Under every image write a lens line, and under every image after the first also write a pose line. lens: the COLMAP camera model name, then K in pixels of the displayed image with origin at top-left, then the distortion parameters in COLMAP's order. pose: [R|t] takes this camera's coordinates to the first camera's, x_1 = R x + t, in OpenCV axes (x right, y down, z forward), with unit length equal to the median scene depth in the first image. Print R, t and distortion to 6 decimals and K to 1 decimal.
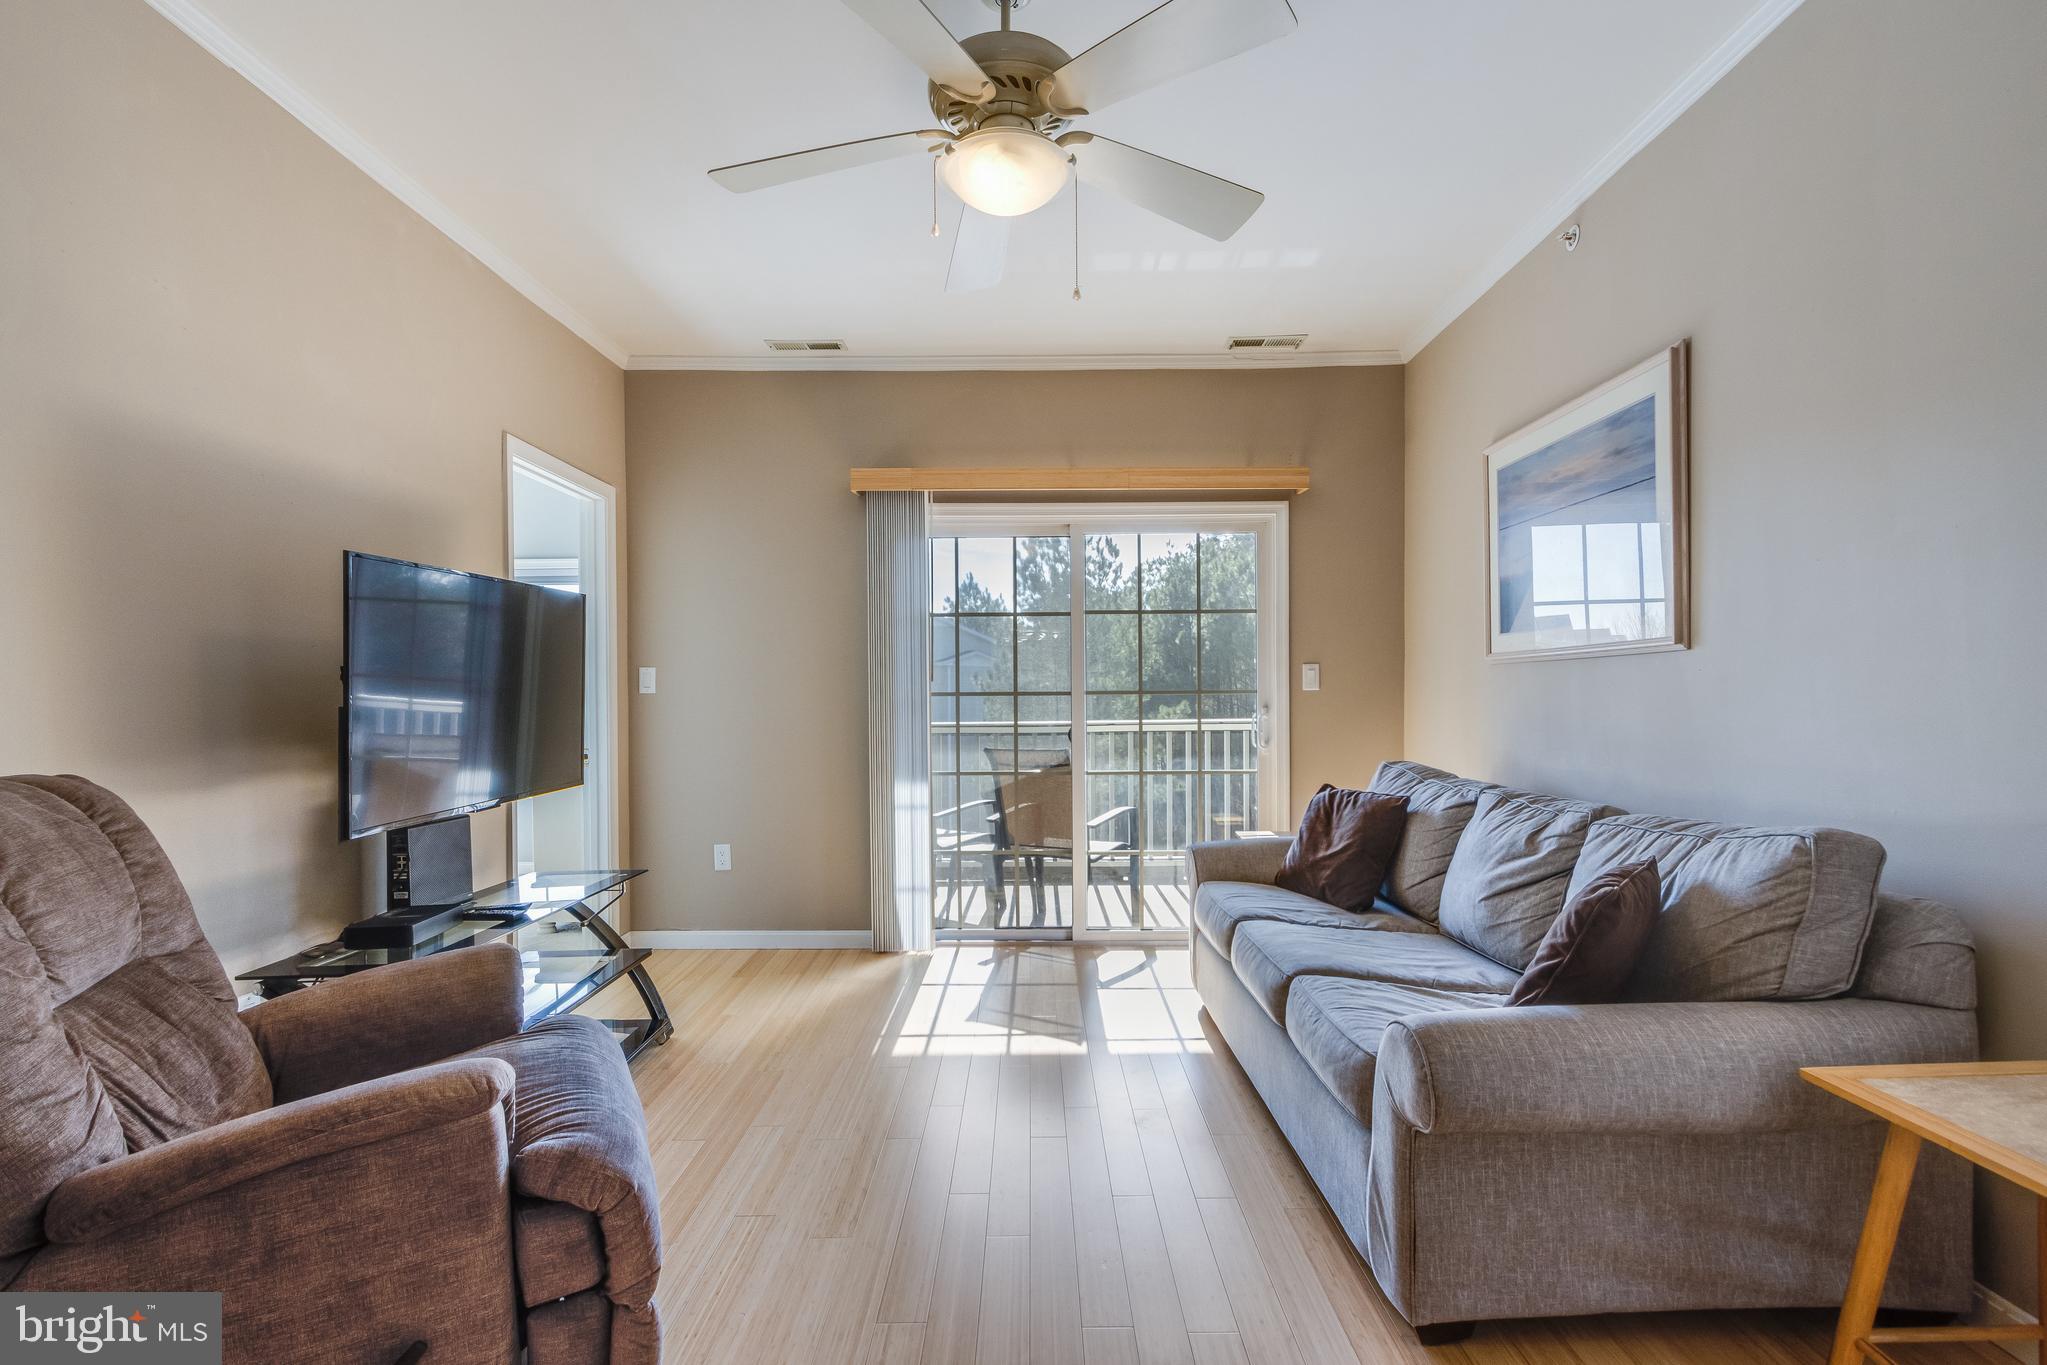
lens RADIAL K [[974.3, 0, 1026.5], [0, 974.3, 695.8], [0, 0, 1]] dist [0.012454, 0.000385]
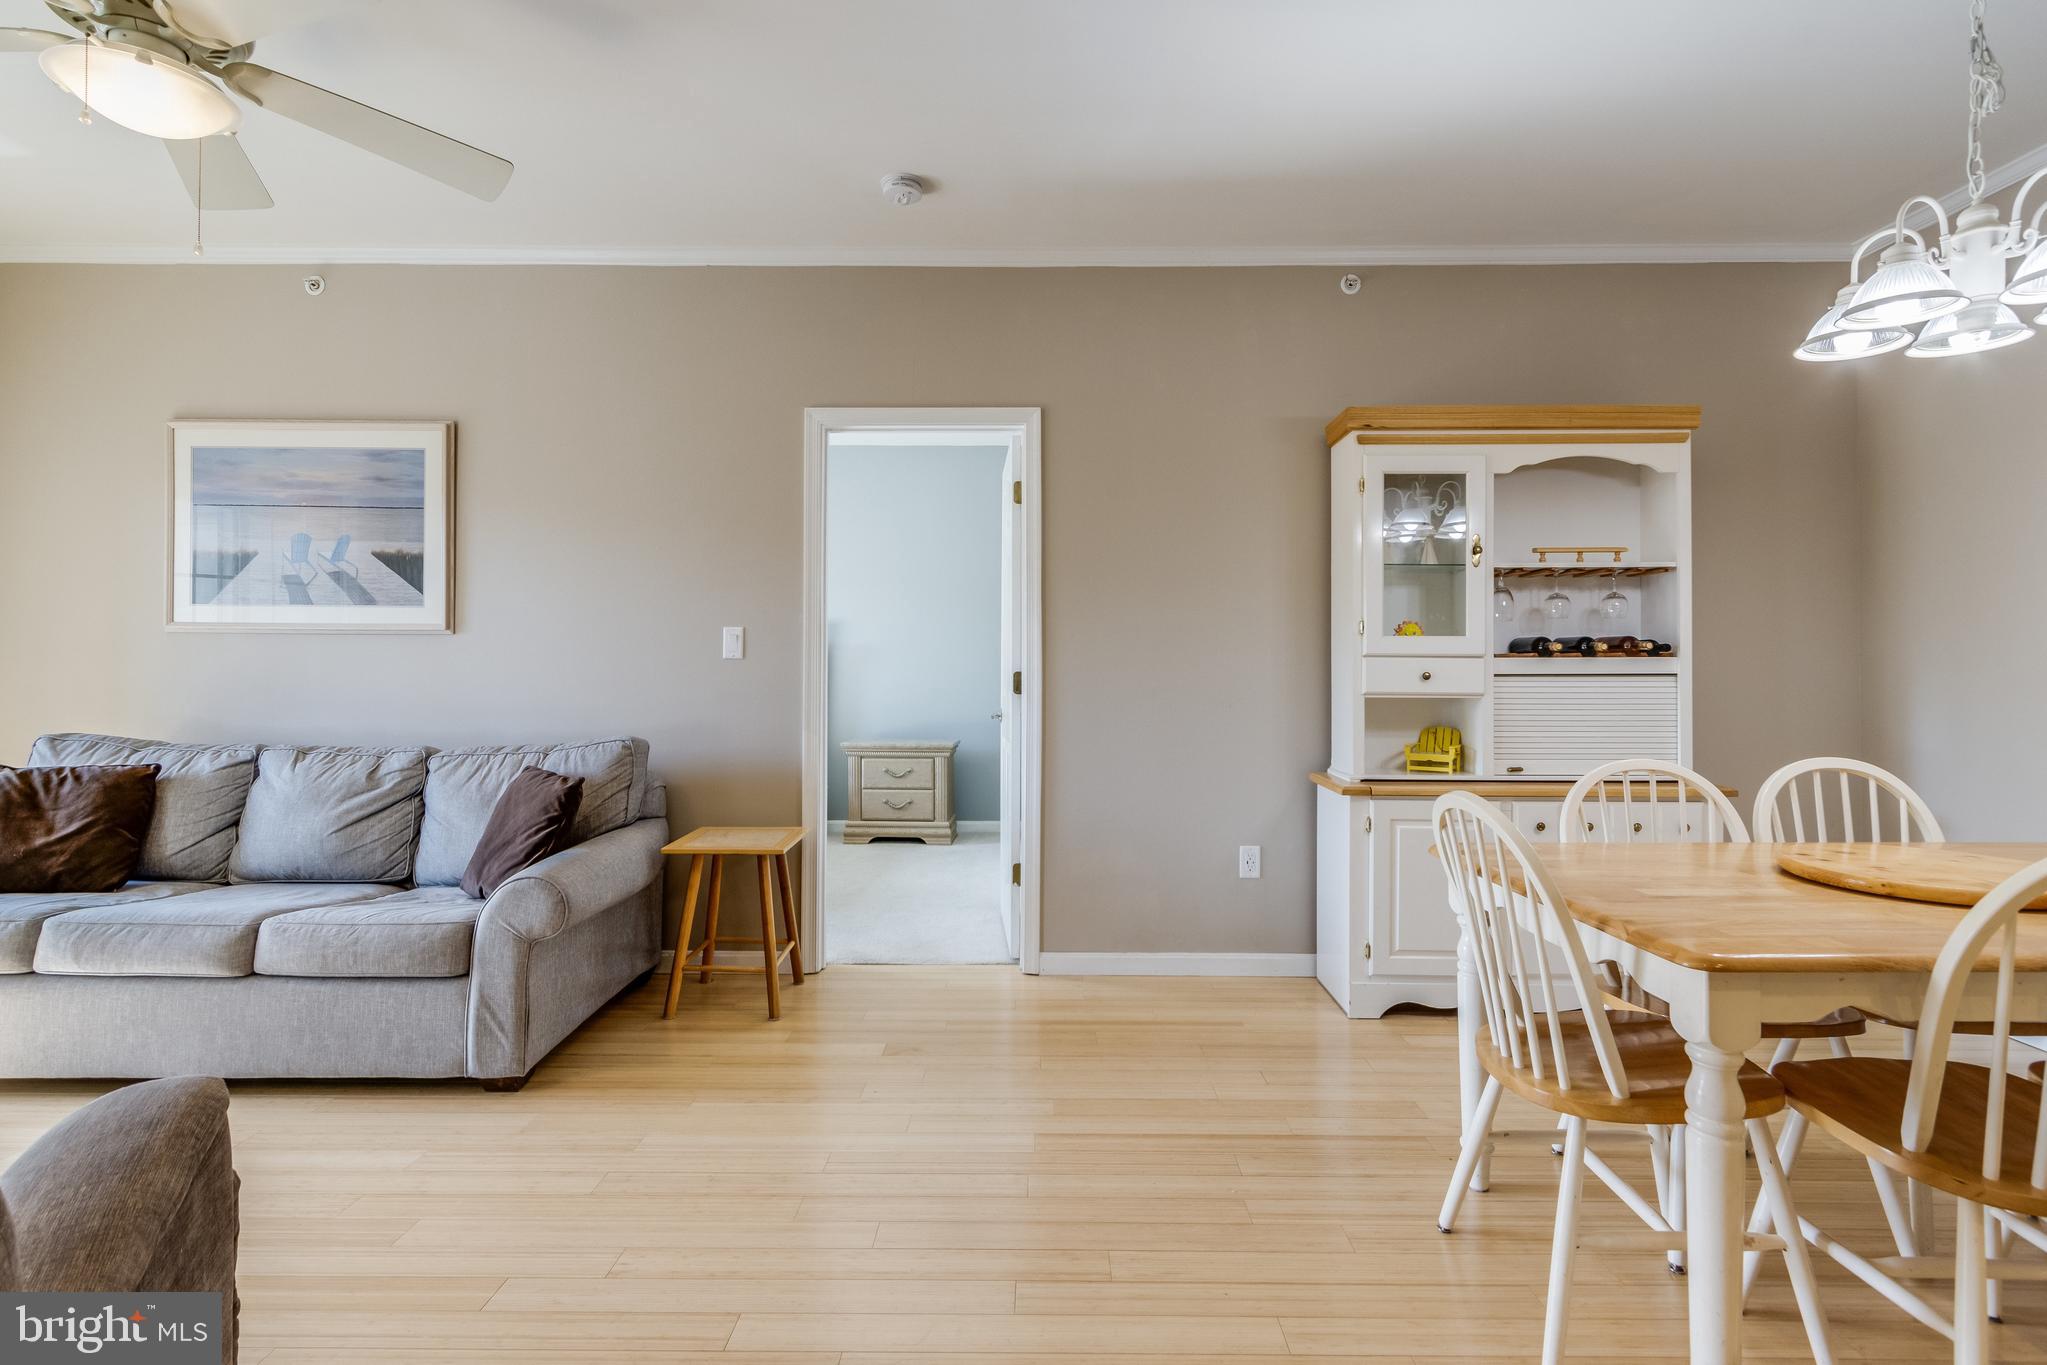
lens RADIAL K [[975.0, 0, 1021.8], [0, 975.0, 678.6], [0, 0, 1]] dist [0.010790, 0.001111]
pose [[-0.001080, -0.000227, 0.999999, -0.583350], [-0.008547, 0.999963, 0.000218, 0.007938], [-0.999963, -0.008547, -0.001082, 0.118249]]
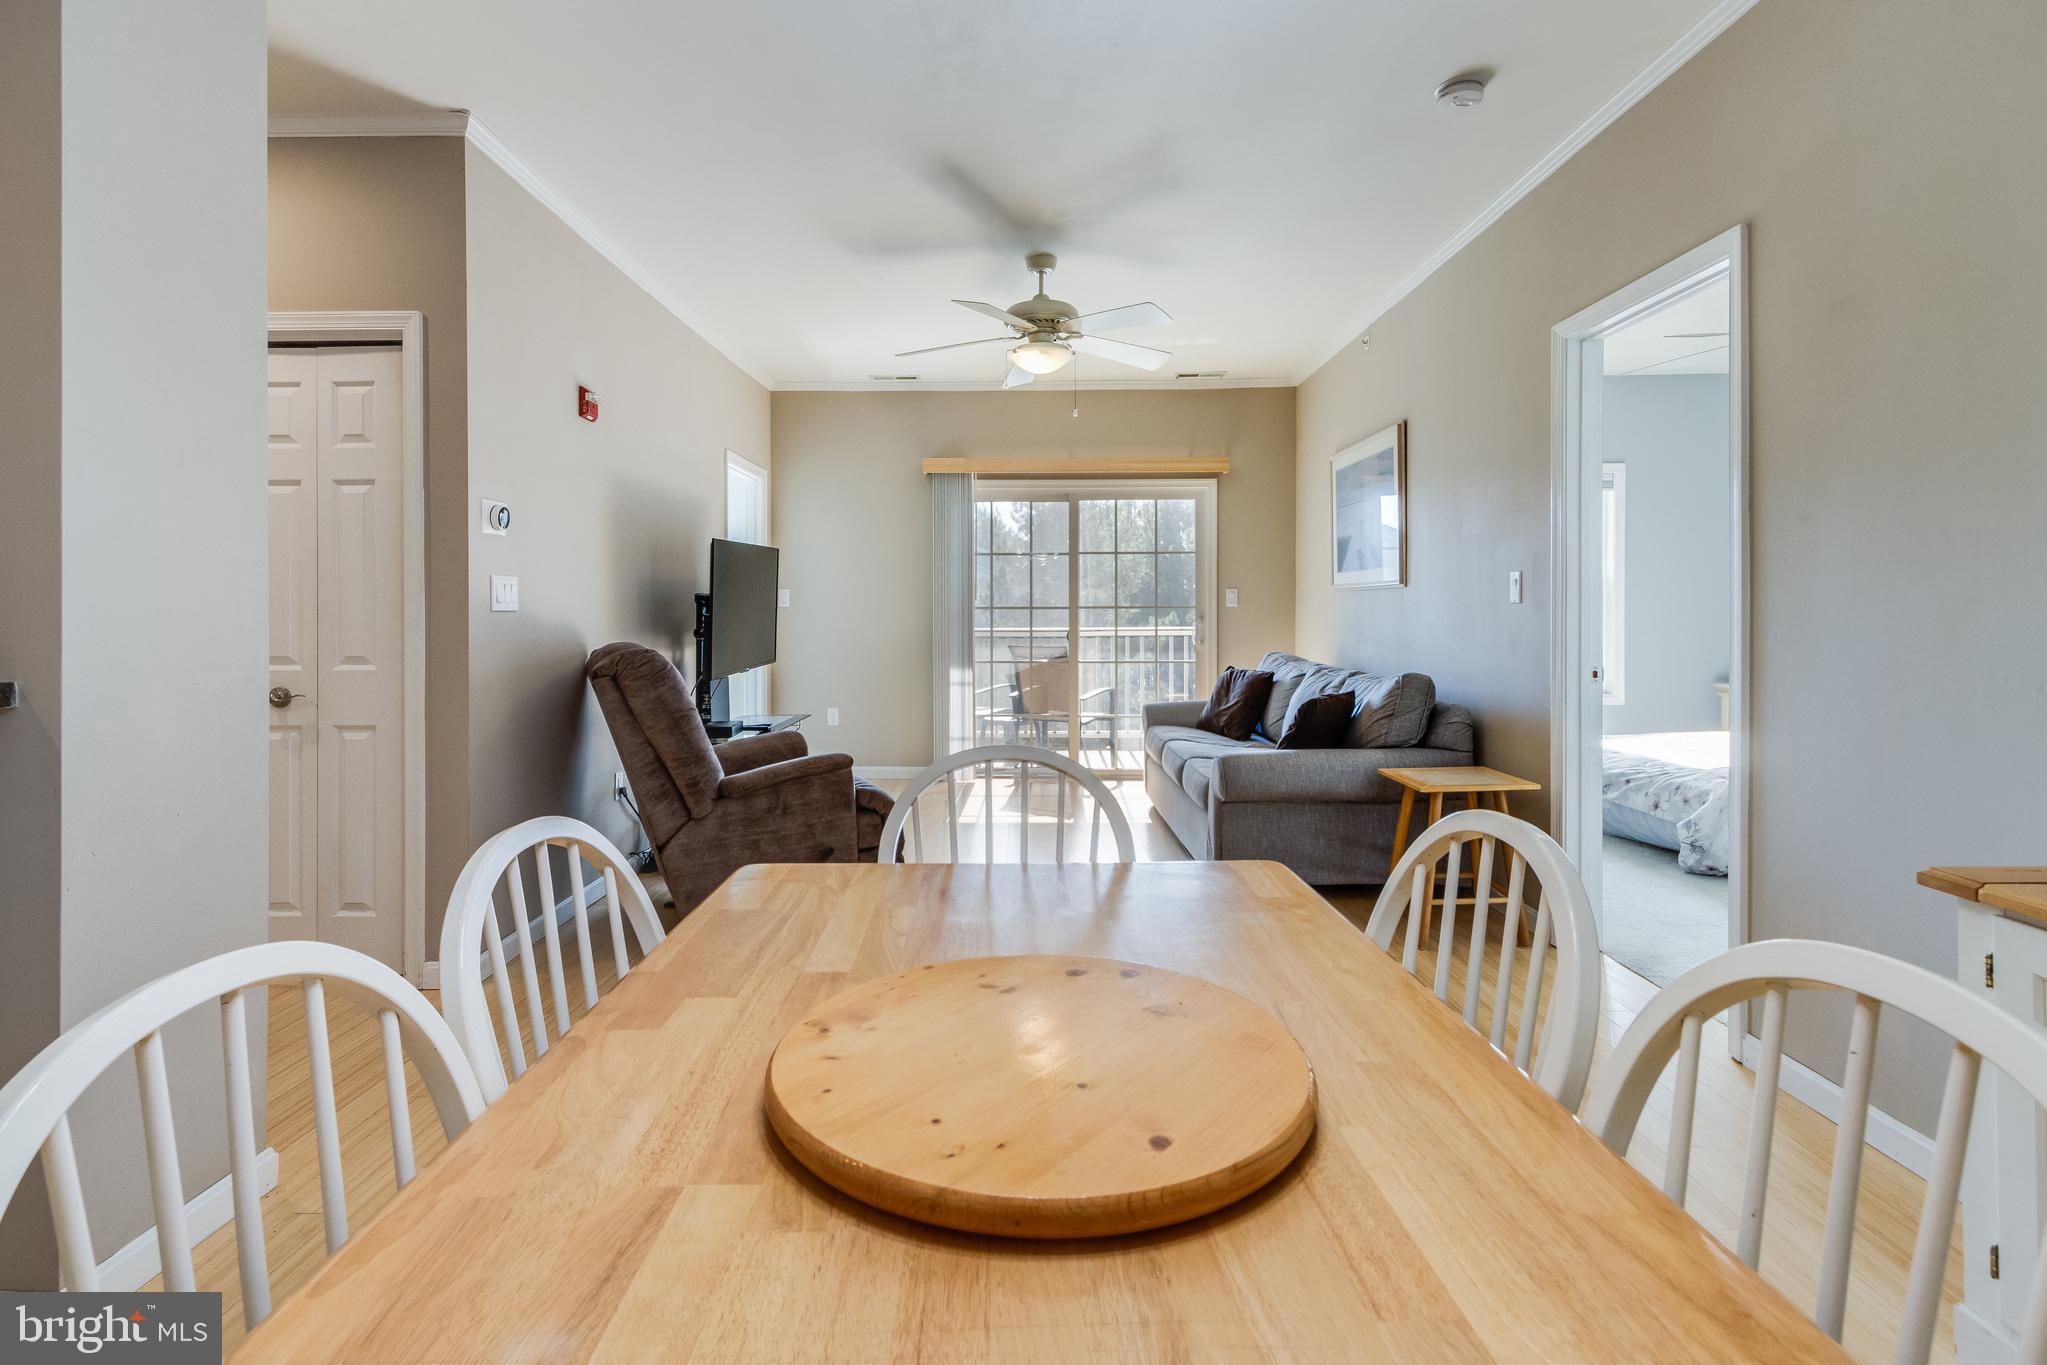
lens RADIAL K [[974.3, 0, 987.2], [0, 974.3, 617.6], [0, 0, 1]] dist [0.012454, 0.000385]
pose [[0.999438, 0.004788, -0.033170, -0.038897], [-0.004433, 0.999932, 0.010770, -0.004824], [0.033220, -0.010617, 0.999392, -0.651359]]
